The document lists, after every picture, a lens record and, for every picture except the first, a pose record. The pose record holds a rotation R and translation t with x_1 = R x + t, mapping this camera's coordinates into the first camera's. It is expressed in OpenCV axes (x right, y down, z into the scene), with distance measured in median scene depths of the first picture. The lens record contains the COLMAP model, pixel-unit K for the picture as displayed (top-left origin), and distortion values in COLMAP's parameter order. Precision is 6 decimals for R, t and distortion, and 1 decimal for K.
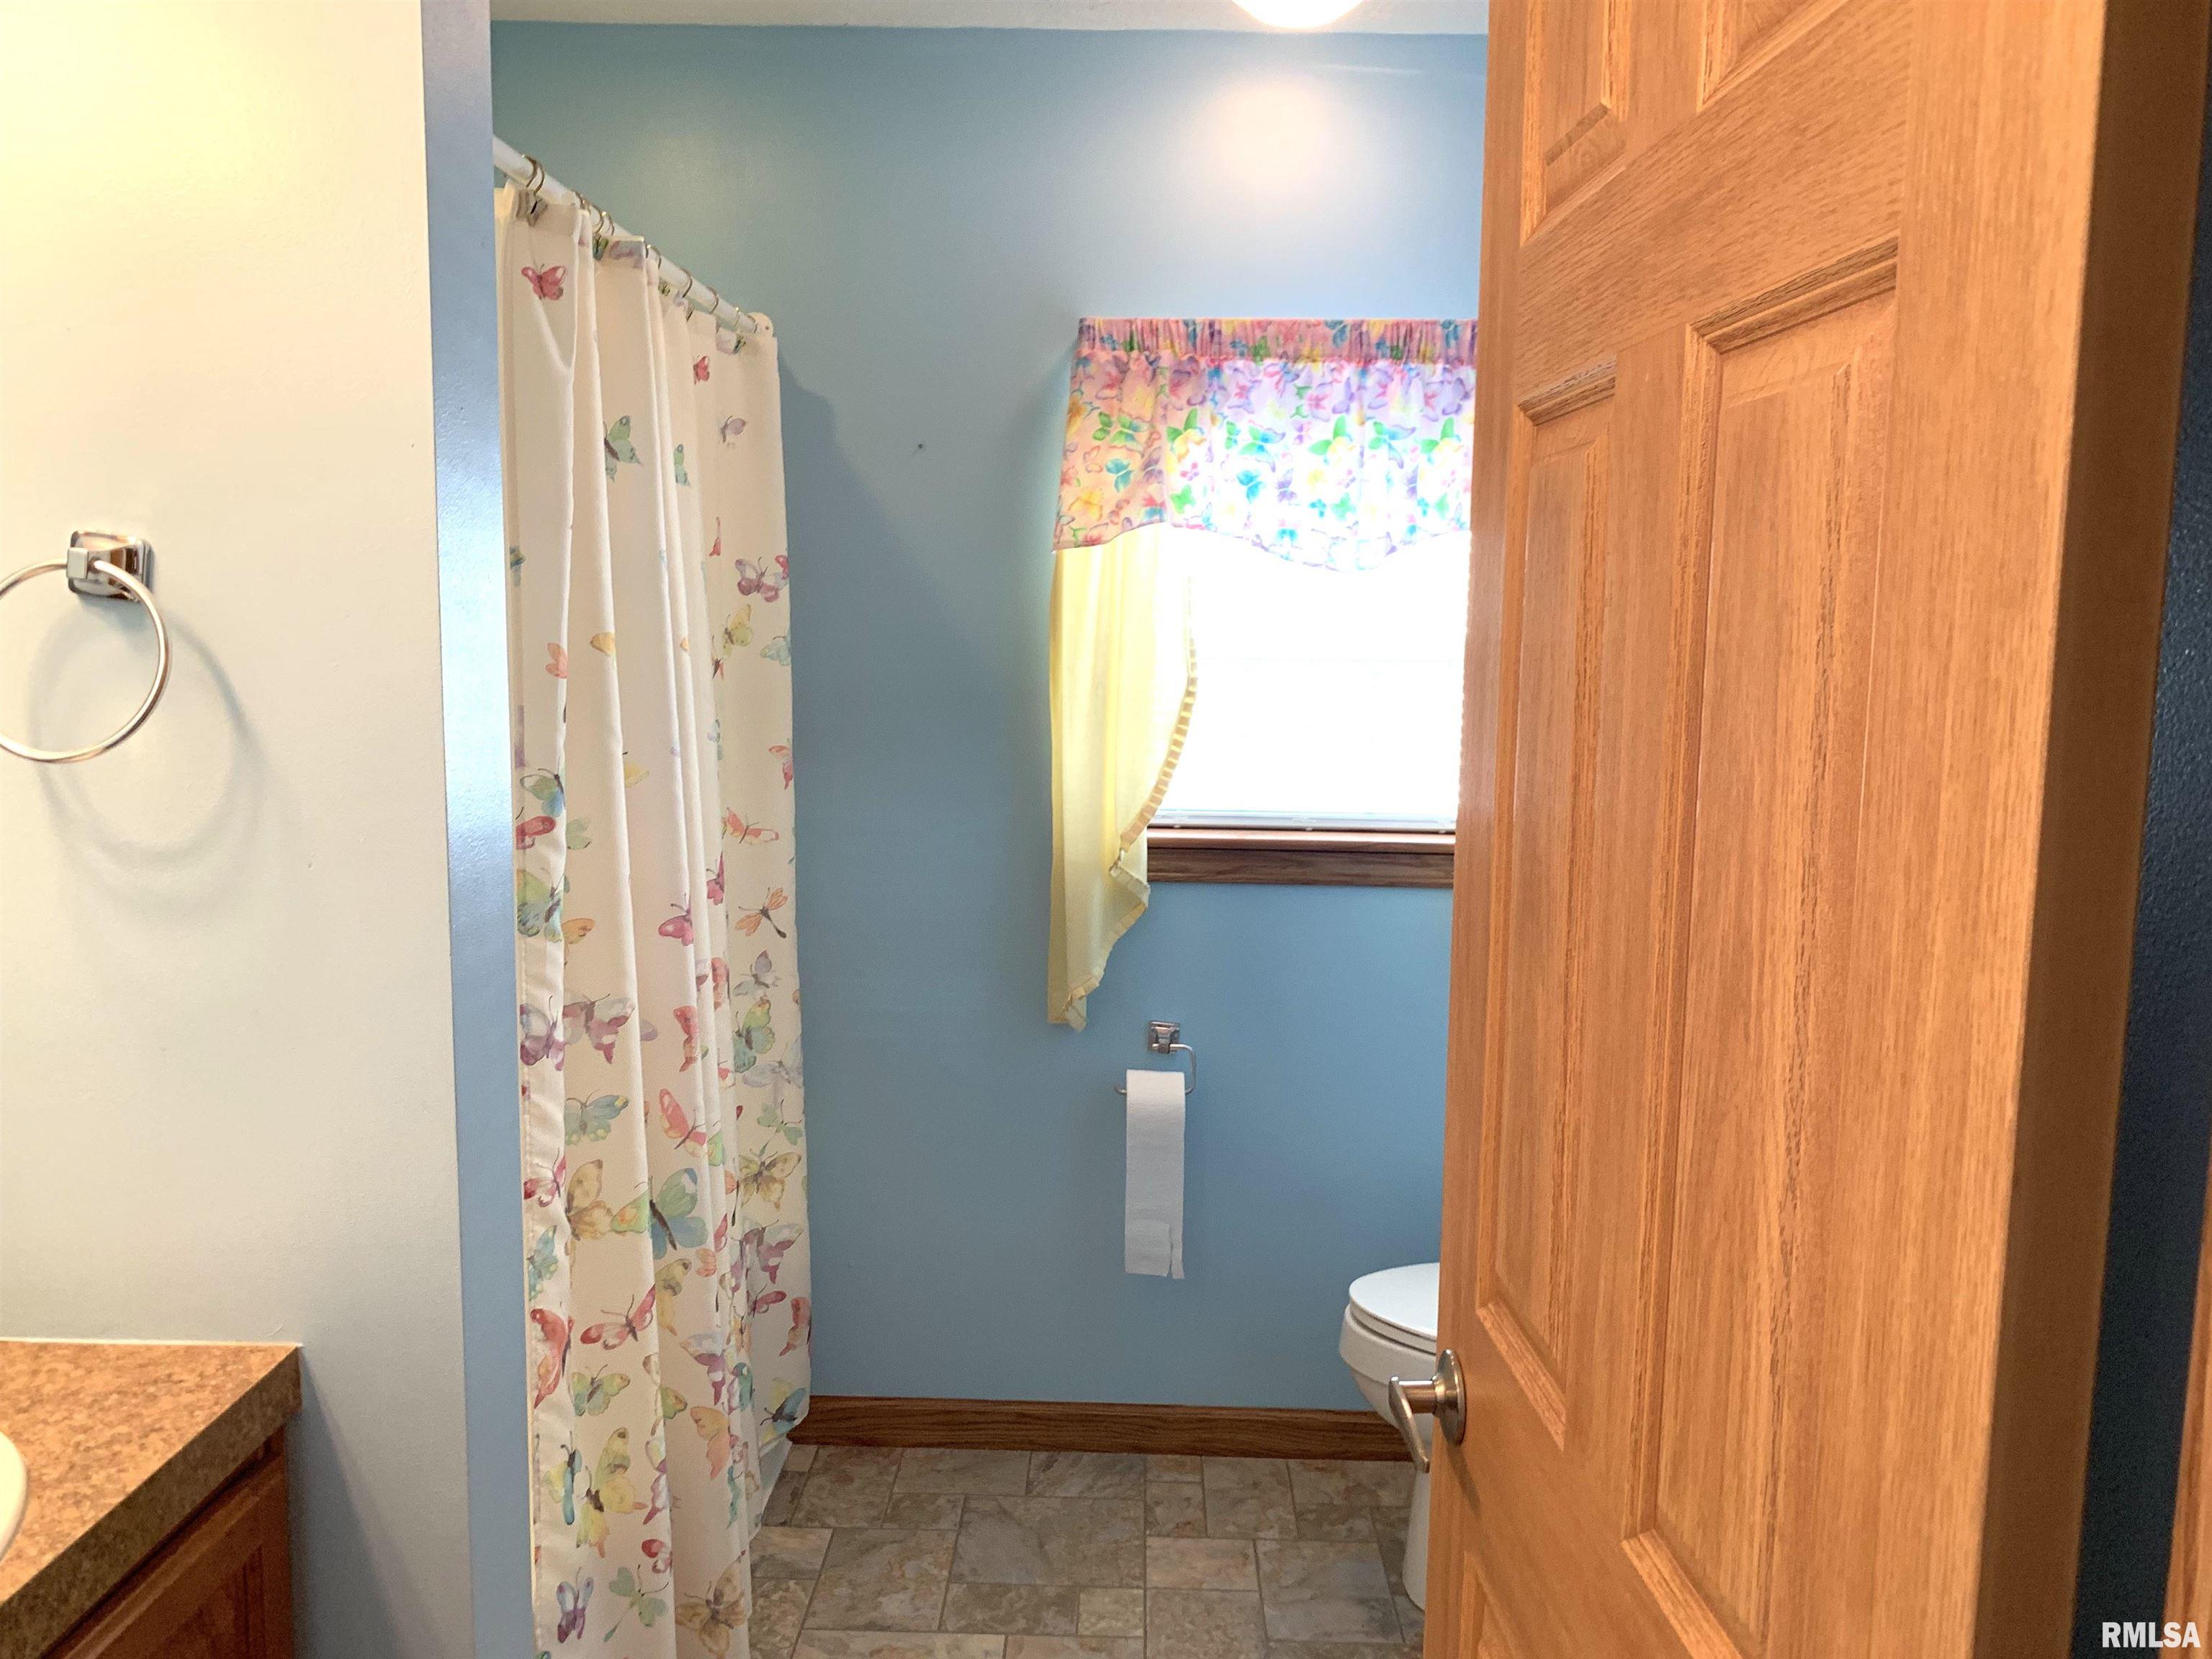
lens RADIAL K [[1718.5, 0, 1096.7], [0, 1718.5, 827.7], [0, 0, 1]] dist [-0.001859, -0.000919]
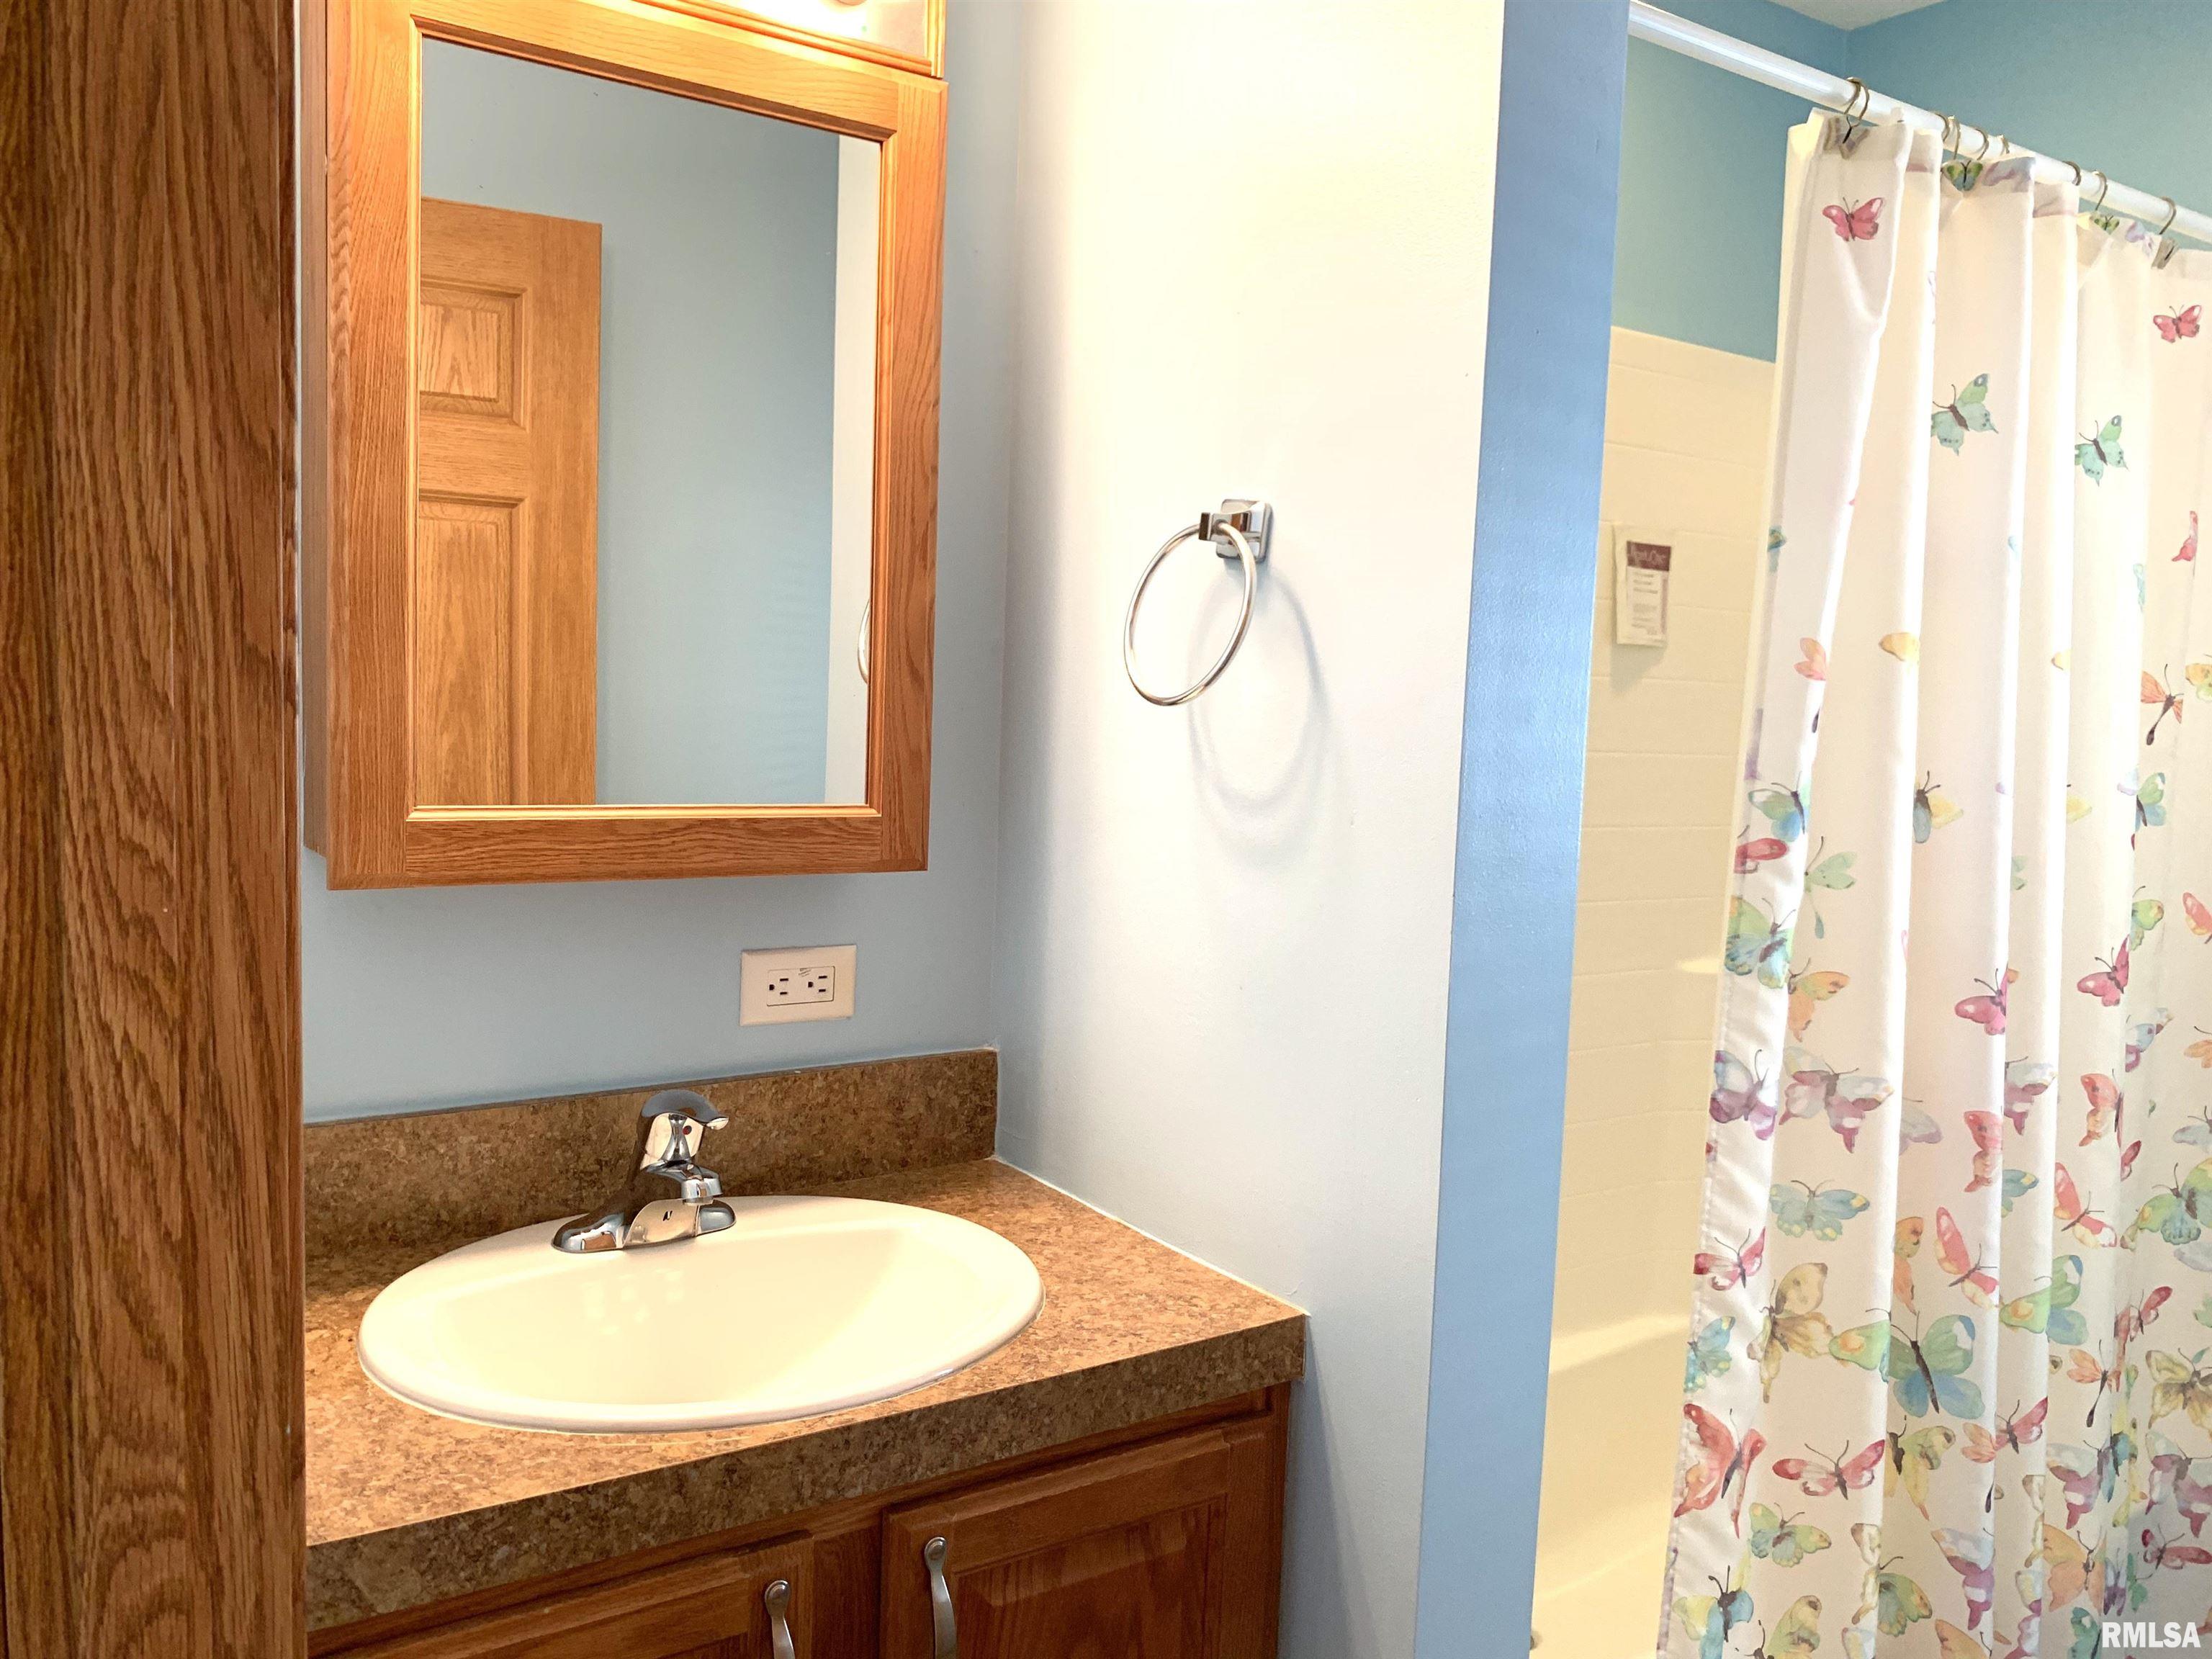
lens RADIAL K [[1718.5, 0, 1096.7], [0, 1718.5, 827.7], [0, 0, 1]] dist [-0.001859, -0.000919]
pose [[0.577757, 0.083431, -0.811934, 0.167333], [-0.132355, 0.991173, 0.007667, 0.024189], [0.805406, 0.103033, 0.583700, 0.210449]]
